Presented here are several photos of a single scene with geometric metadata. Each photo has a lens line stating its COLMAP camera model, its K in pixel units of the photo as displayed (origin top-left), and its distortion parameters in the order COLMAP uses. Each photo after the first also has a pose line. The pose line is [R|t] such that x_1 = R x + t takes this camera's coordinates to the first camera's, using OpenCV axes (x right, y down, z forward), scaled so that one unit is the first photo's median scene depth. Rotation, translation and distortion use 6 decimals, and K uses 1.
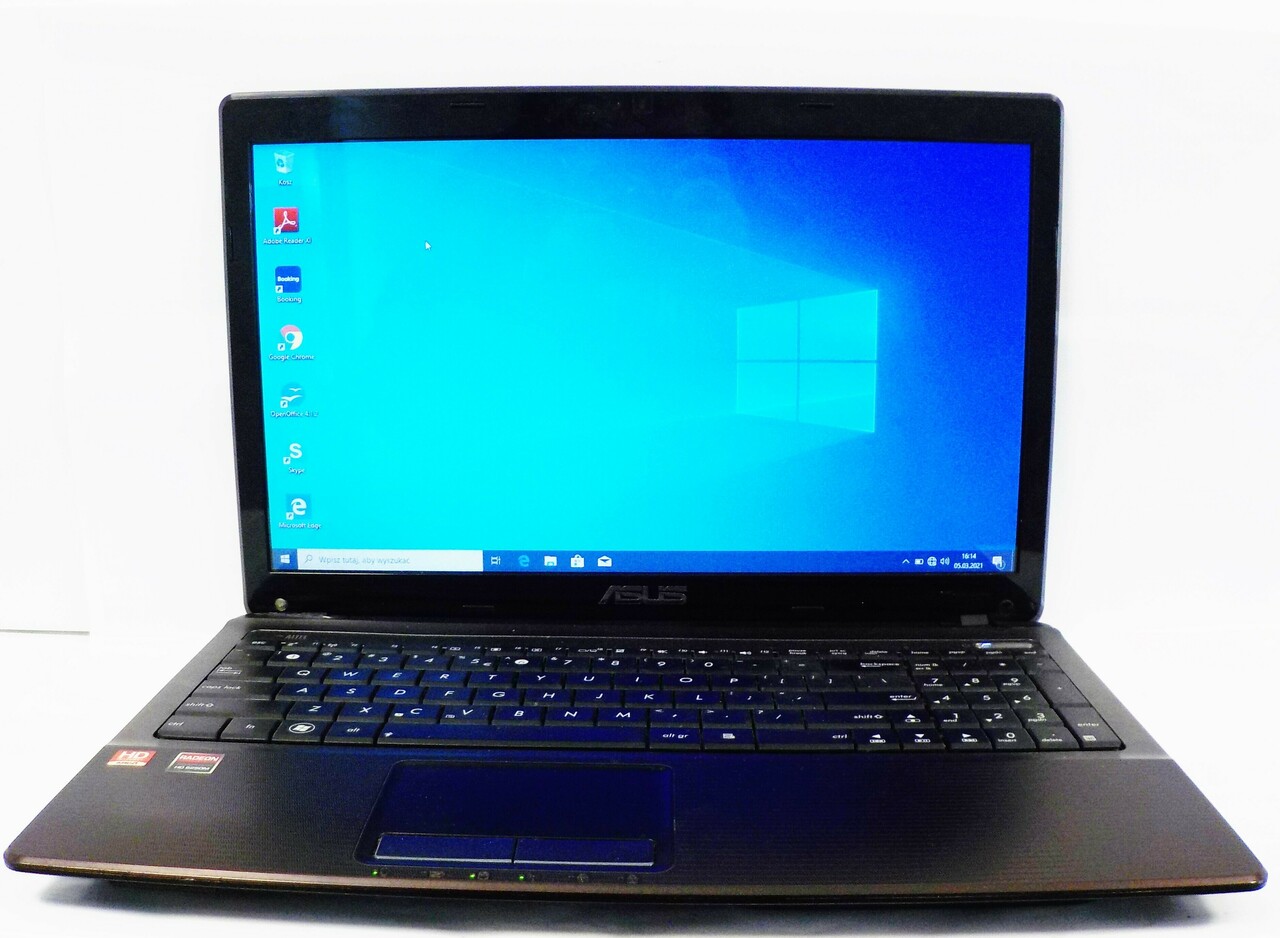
lens RADIAL K [[1284.8, 0, 640.0], [0, 1284.8, 469.0], [0, 0, 1]] dist [-0.193916, -0.001373]
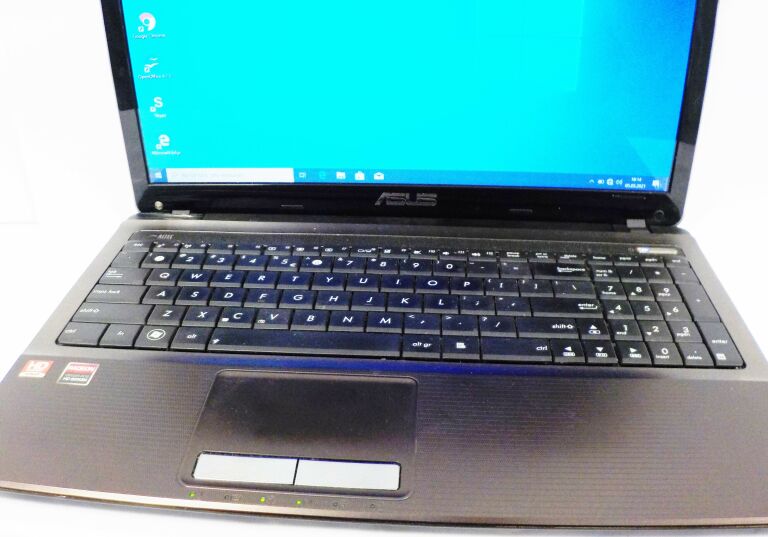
lens RADIAL K [[697.4, 0, 384.0], [0, 697.4, 268.5], [0, 0, 1]] dist [-0.199981, 0.017367]
pose [[0.998799, 0.016644, -0.046072, 0.017829], [0.000051, 0.940150, 0.340760, -0.110480], [0.048986, -0.340353, 0.939021, 0.287428]]
